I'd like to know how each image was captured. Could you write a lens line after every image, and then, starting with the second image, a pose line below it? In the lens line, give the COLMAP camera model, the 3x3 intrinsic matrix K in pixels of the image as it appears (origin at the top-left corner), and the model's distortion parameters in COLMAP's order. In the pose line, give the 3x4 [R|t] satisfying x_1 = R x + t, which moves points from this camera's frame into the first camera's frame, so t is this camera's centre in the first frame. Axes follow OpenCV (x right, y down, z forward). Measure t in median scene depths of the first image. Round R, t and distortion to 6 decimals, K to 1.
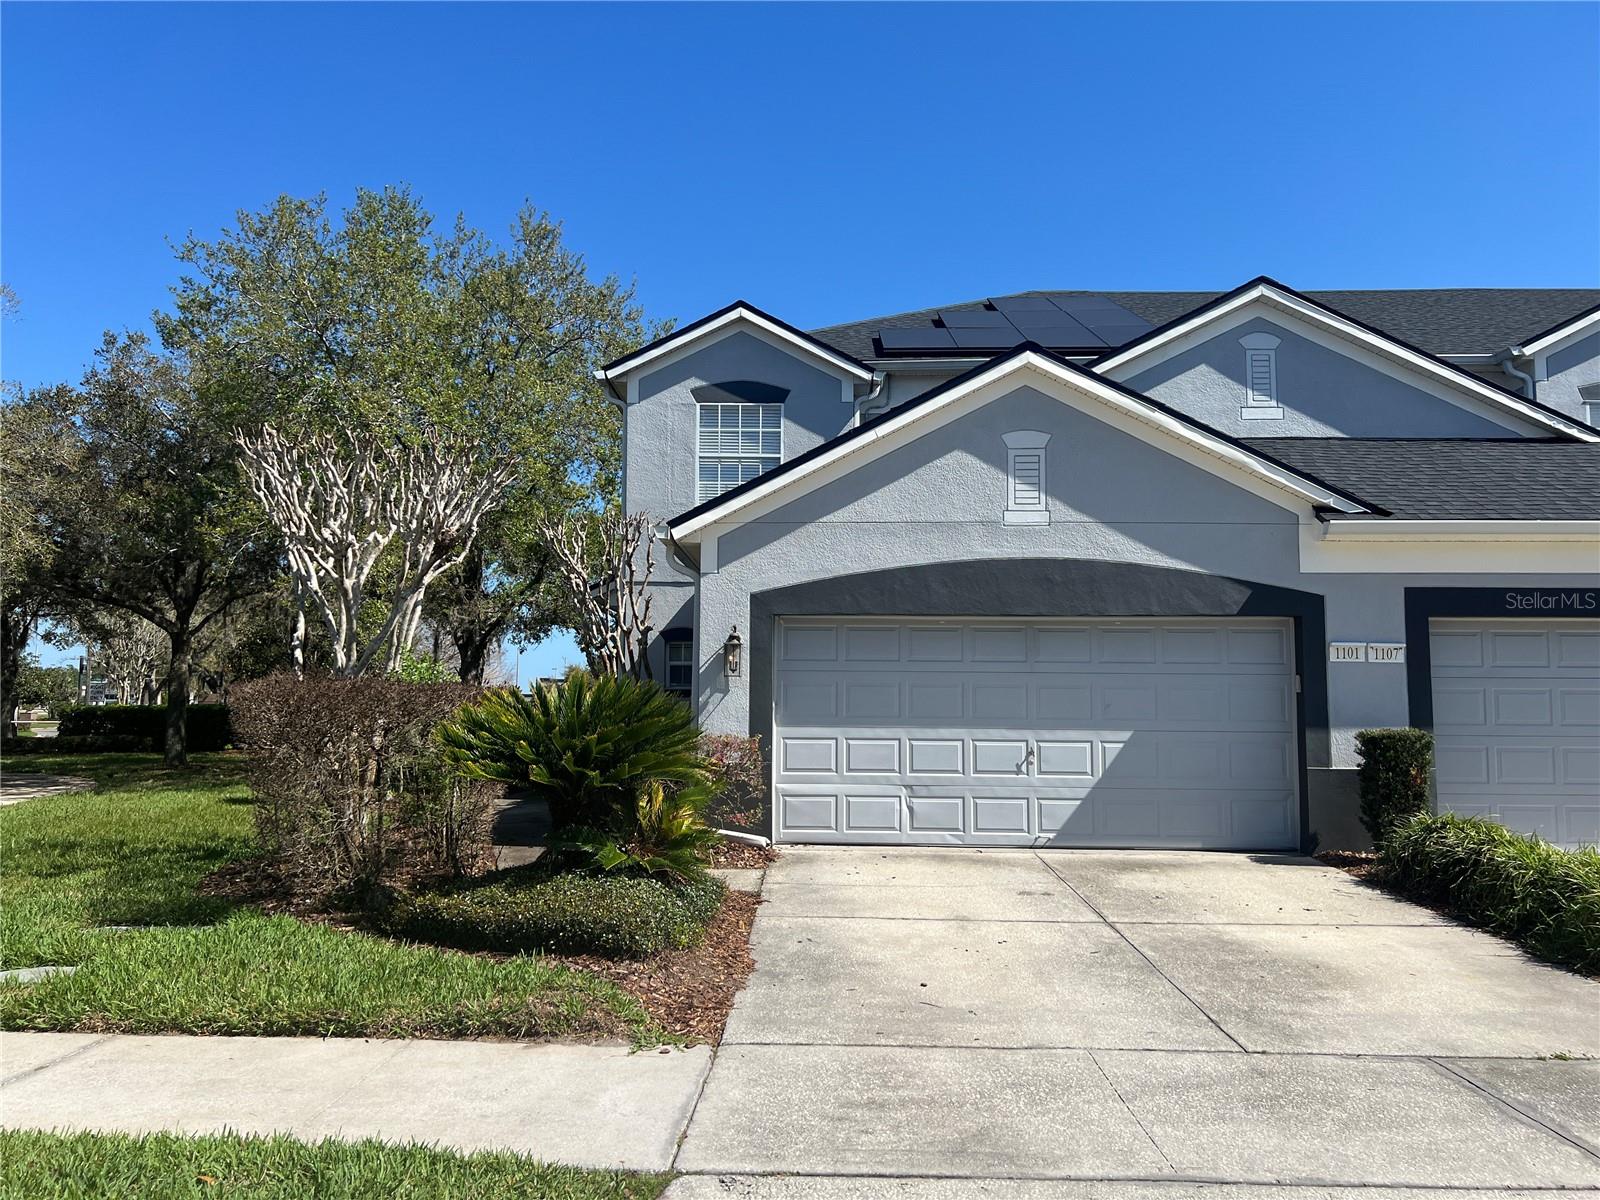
lens RADIAL K [[1208.9, 0, 798.9], [0, 1208.9, 600.1], [0, 0, 1]] dist [0.006239, 0.000260]
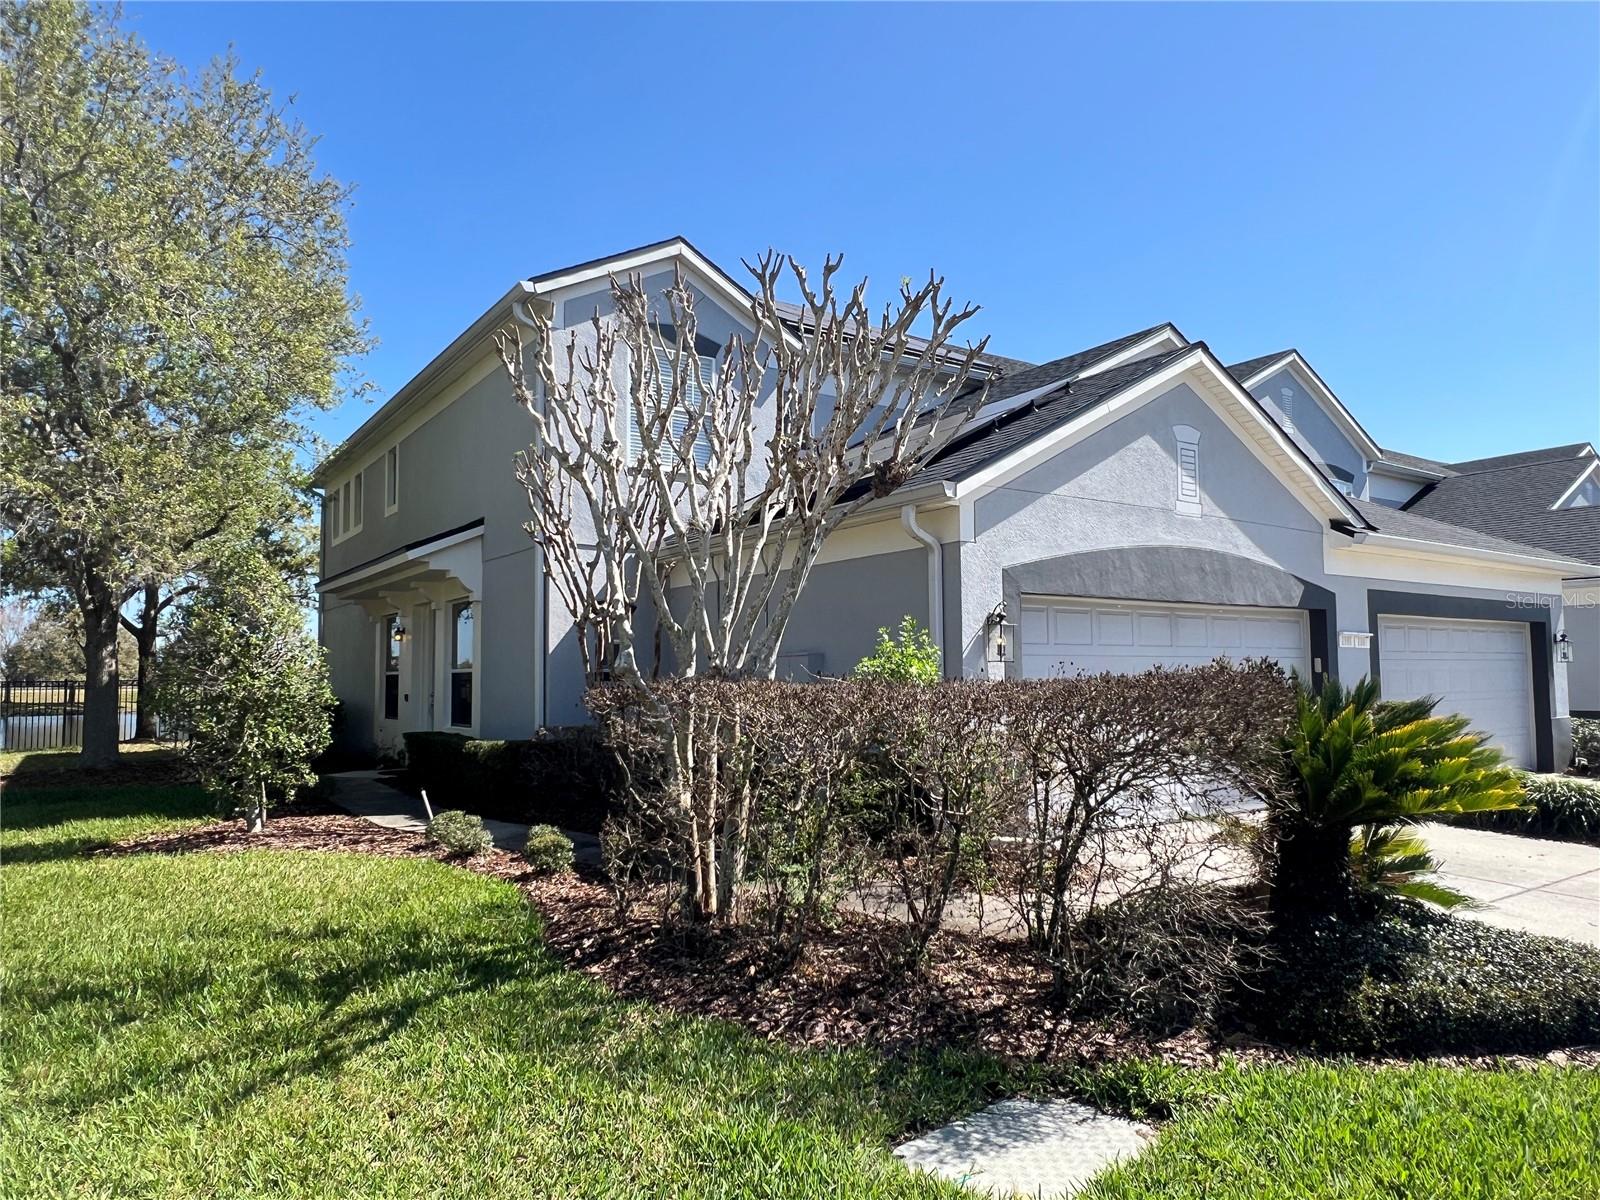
lens RADIAL K [[1032.0, 0, 799.6], [0, 1032.0, 602.0], [0, 0, 1]] dist [-0.028742, -0.001062]
pose [[0.811369, 0.029857, 0.583771, -0.597497], [-0.040524, 0.999165, 0.005221, 0.021454], [-0.583127, -0.027892, 0.811902, 0.472388]]
